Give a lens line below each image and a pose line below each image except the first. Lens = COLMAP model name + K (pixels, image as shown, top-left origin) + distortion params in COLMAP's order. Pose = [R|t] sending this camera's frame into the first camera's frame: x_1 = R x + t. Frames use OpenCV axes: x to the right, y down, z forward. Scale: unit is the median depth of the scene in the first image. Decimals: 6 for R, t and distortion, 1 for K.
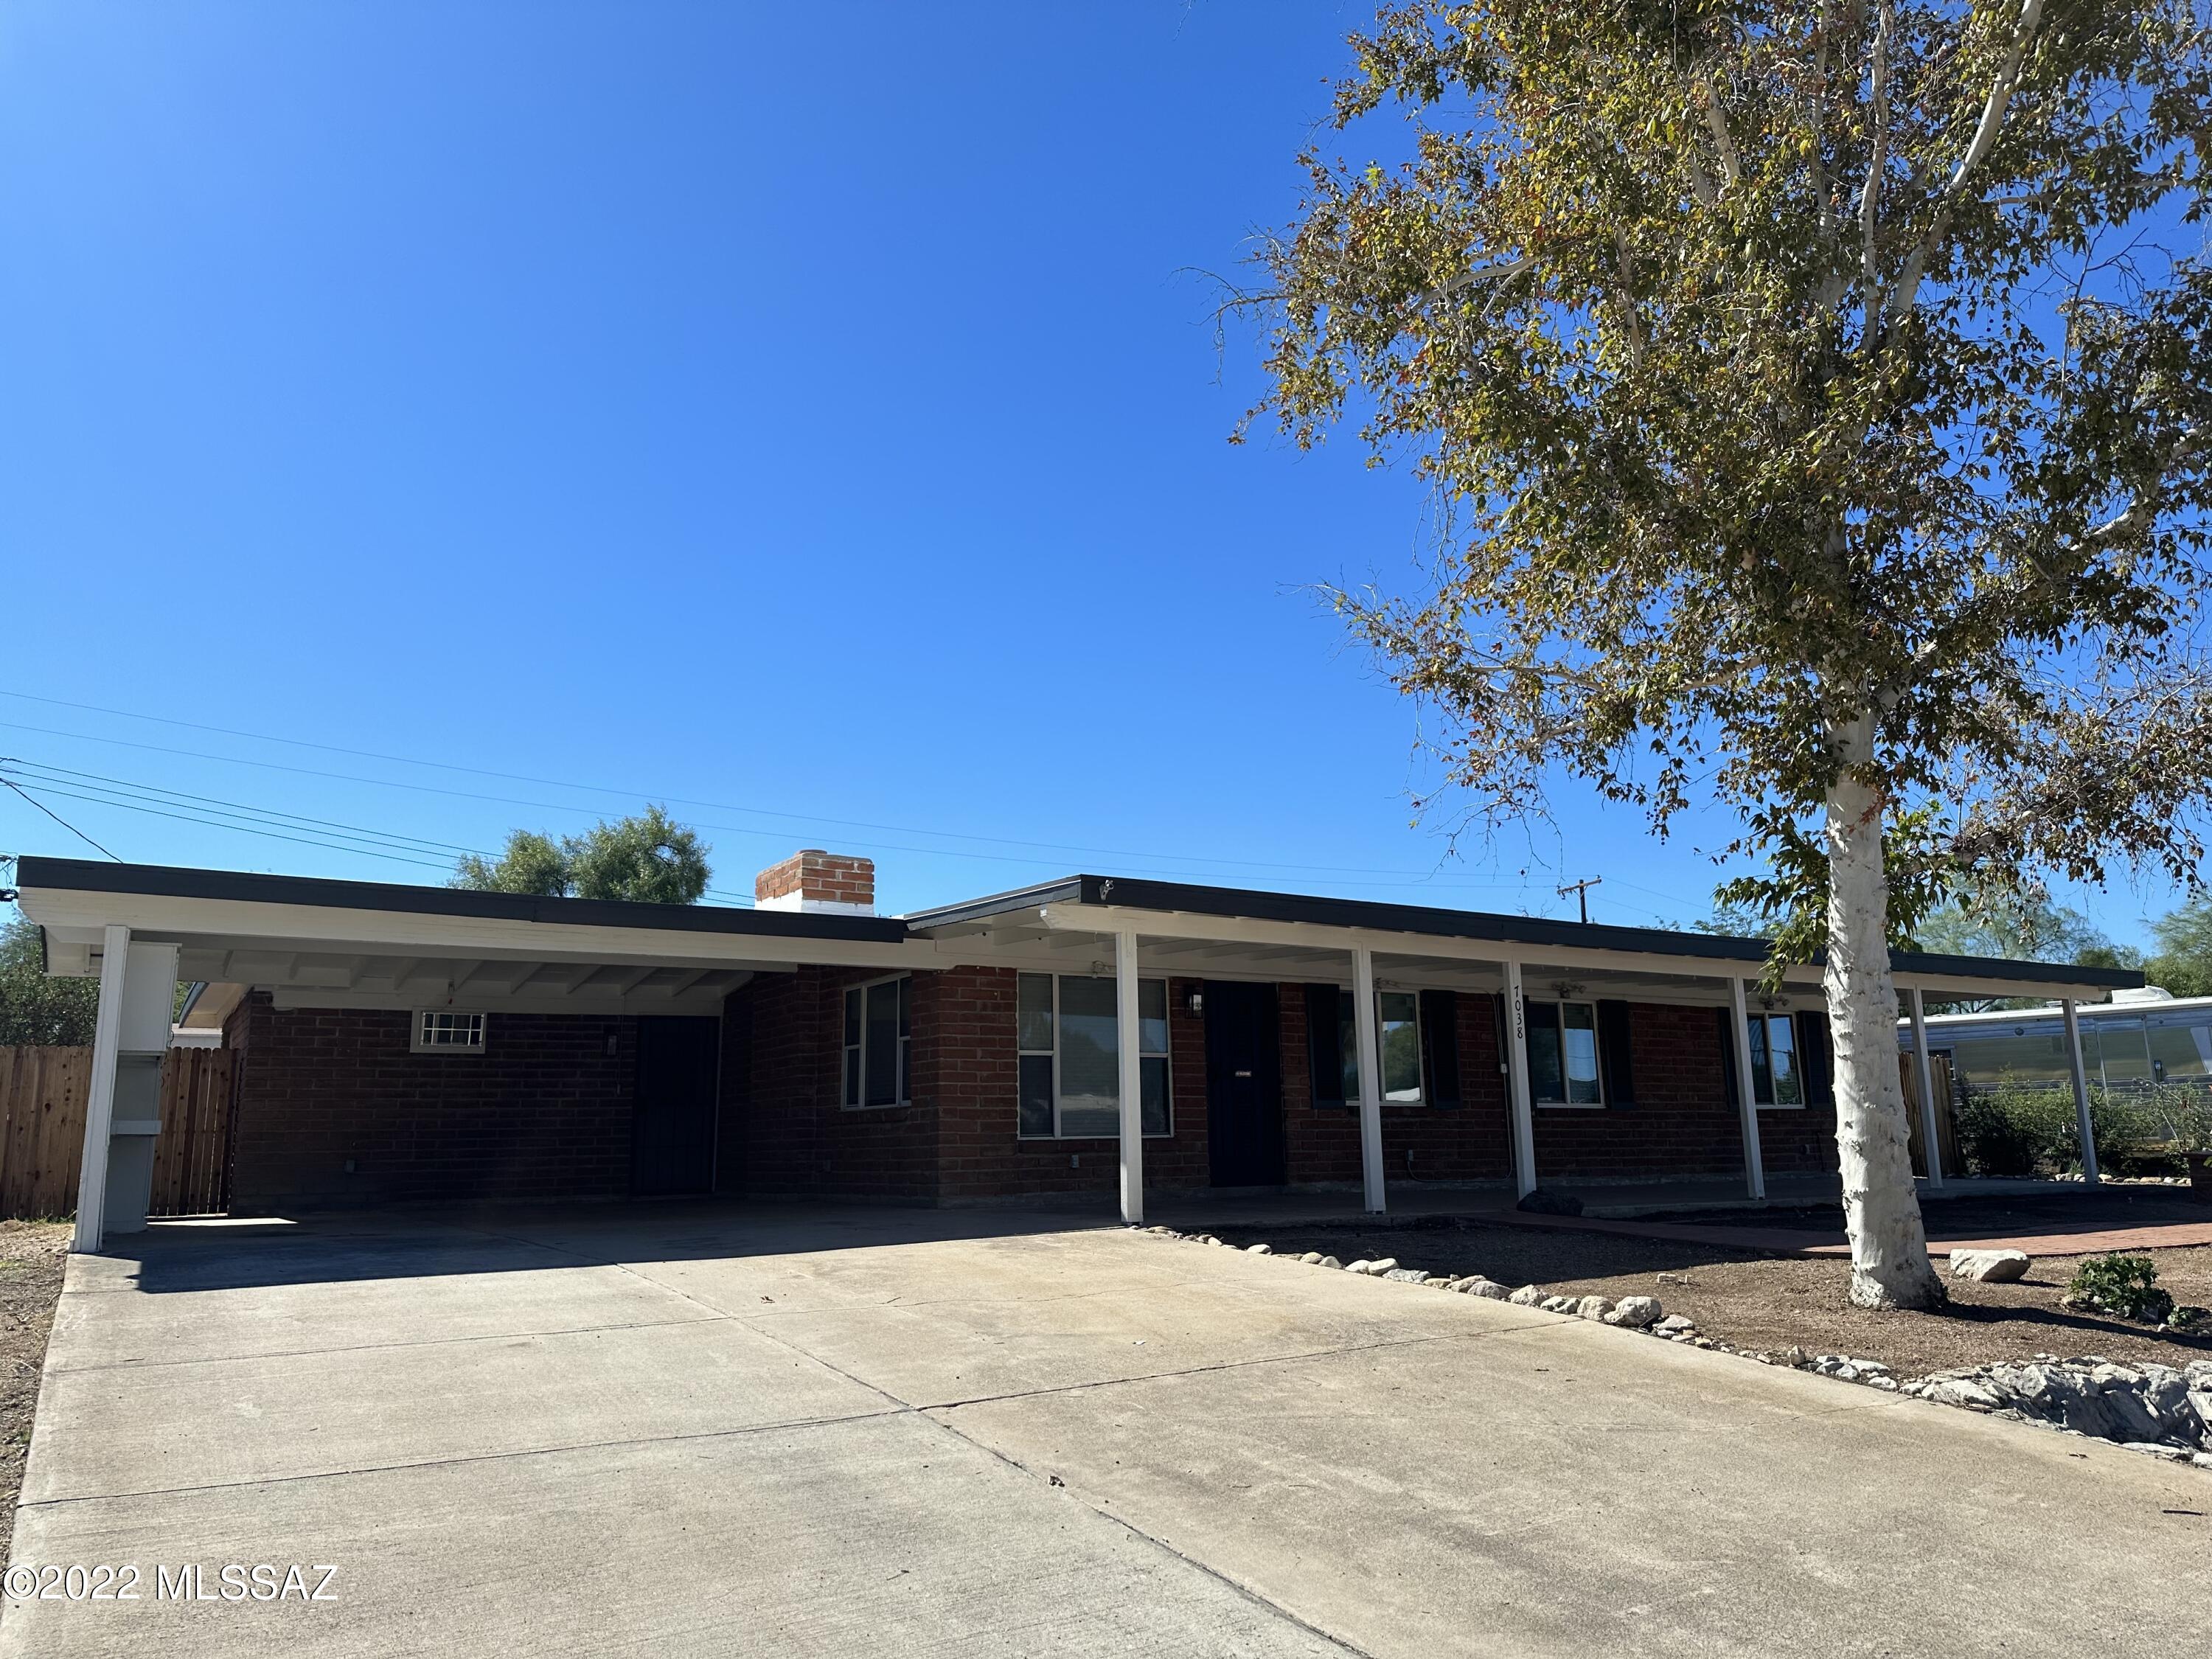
lens RADIAL K [[1552.7, 0, 1106.0], [0, 1552.7, 829.5], [0, 0, 1]] dist [0.047981, -0.070553]
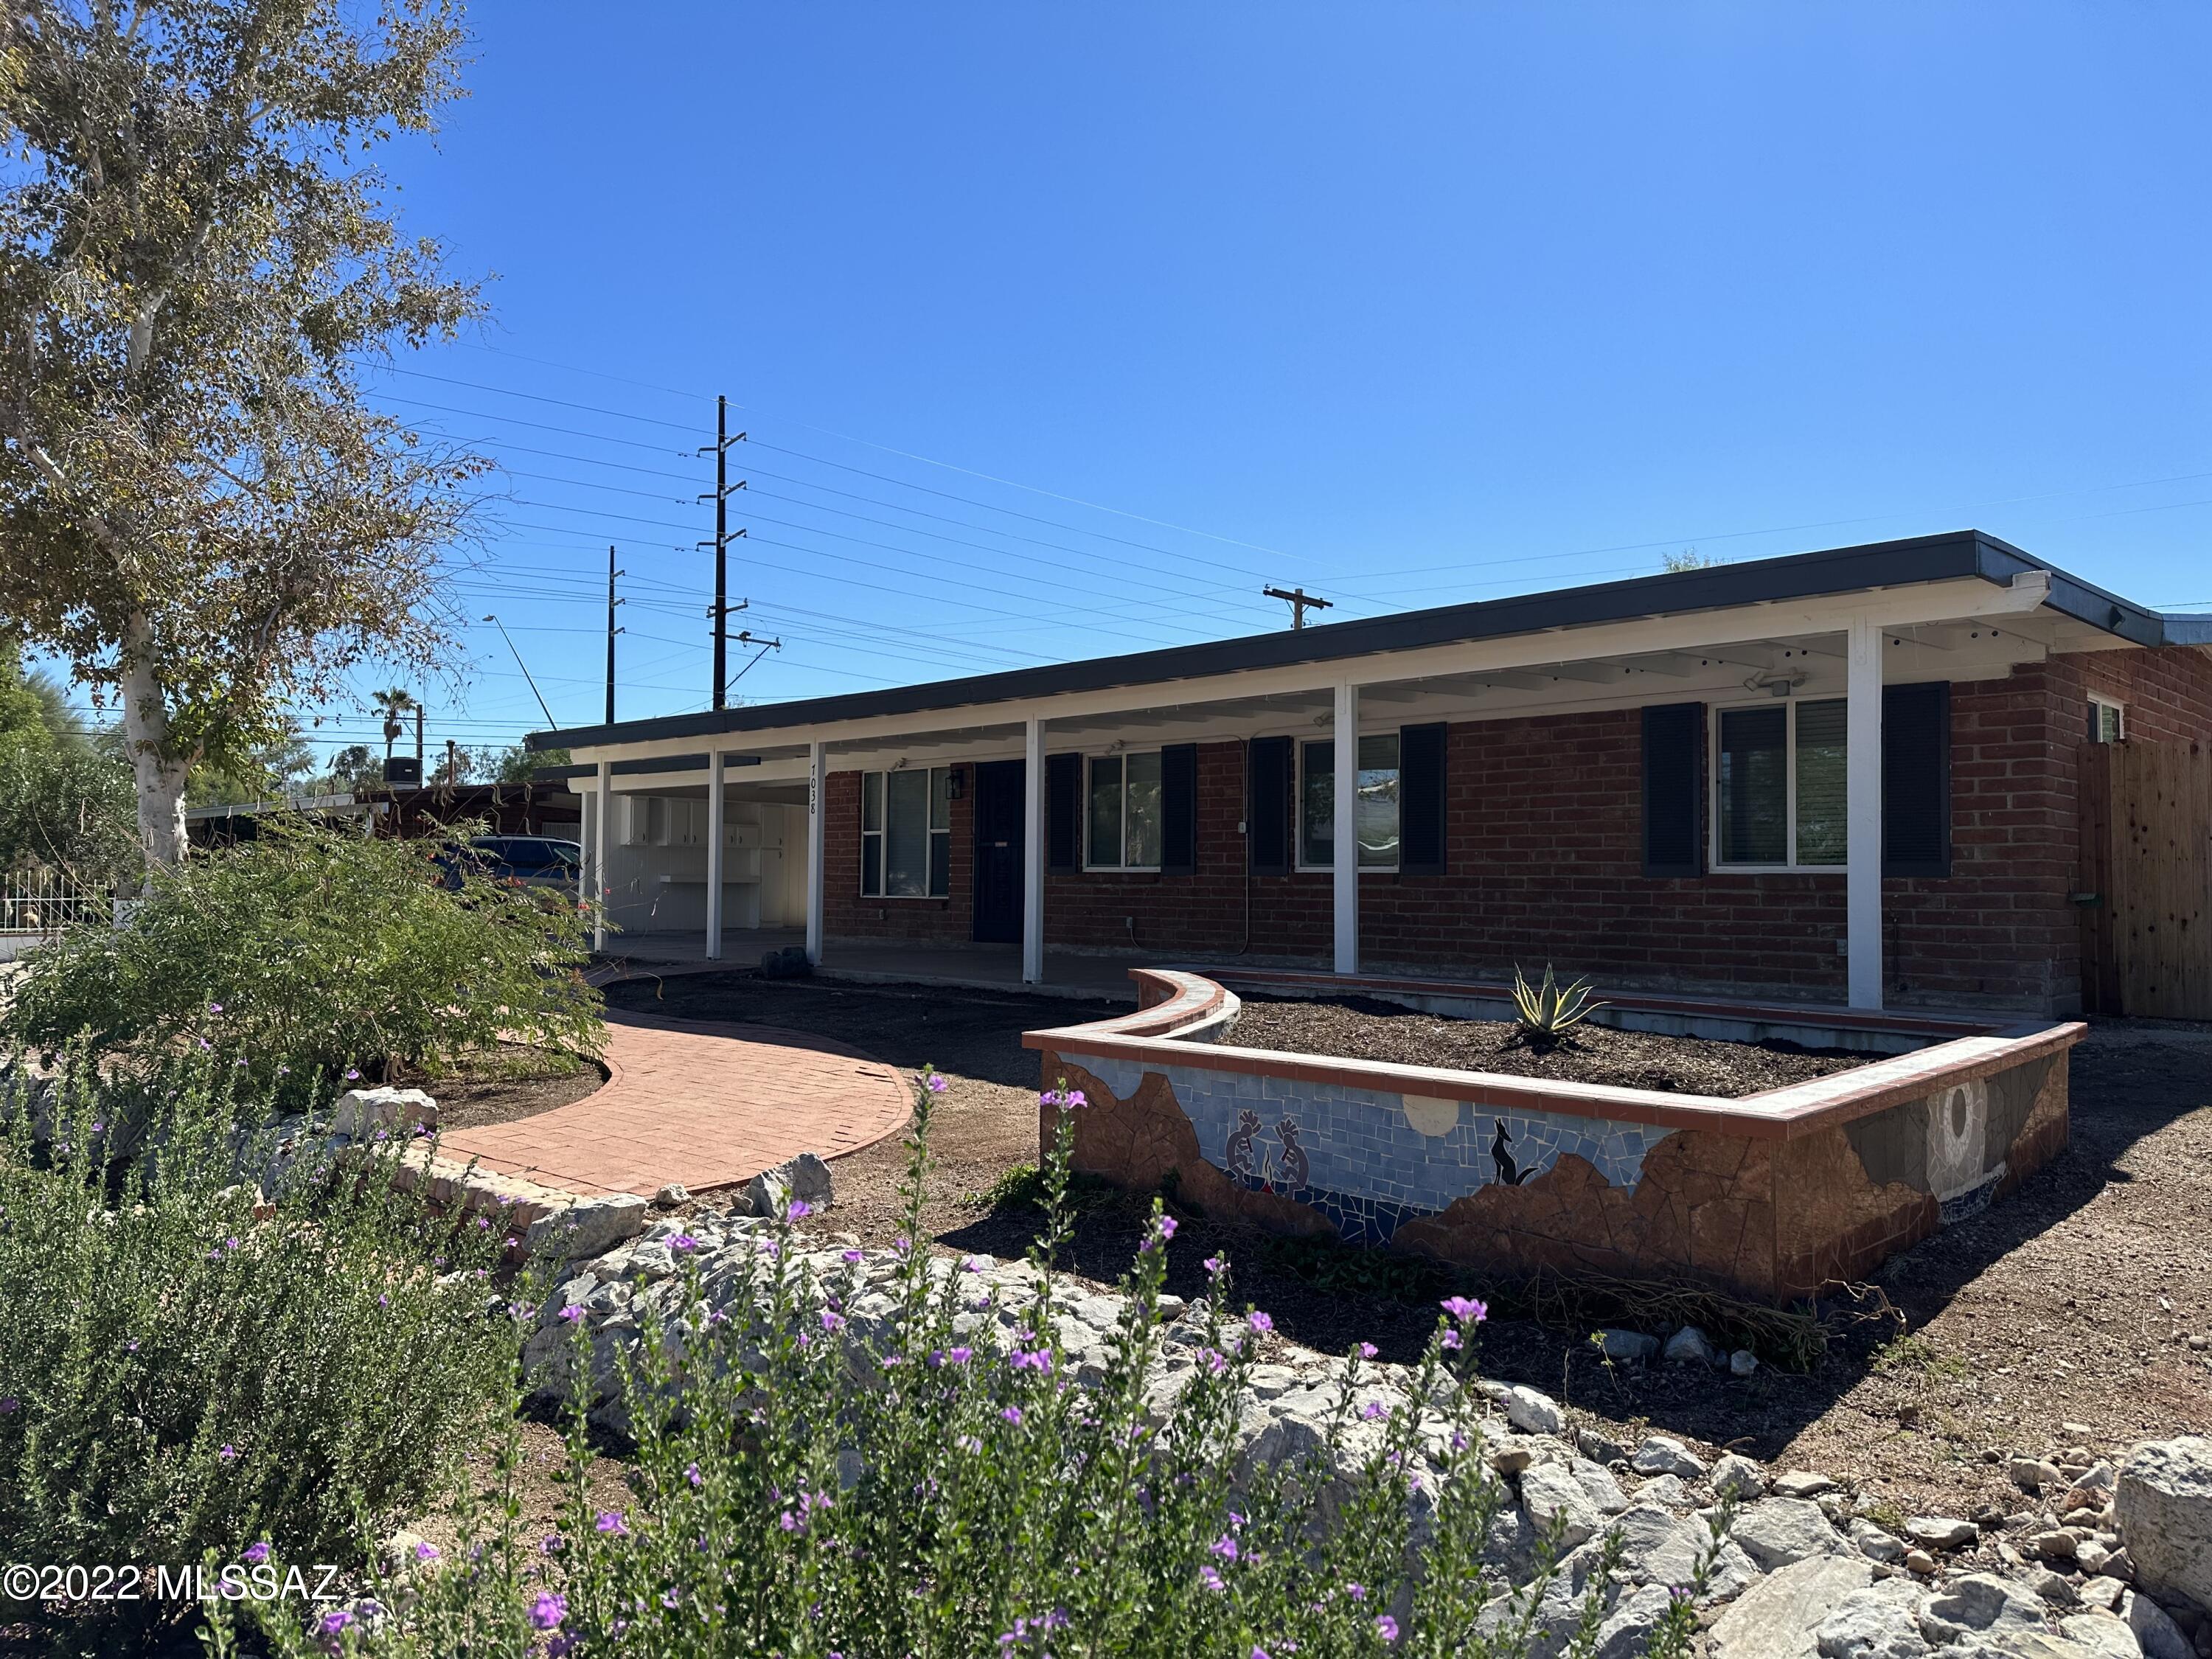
lens RADIAL K [[1552.7, 0, 1106.0], [0, 1552.7, 829.5], [0, 0, 1]] dist [0.047981, -0.070553]
pose [[0.229901, -0.021121, -0.972985, 0.976467], [0.183976, 0.982681, 0.022140, 0.113560], [0.955666, -0.184096, 0.229805, 0.682888]]
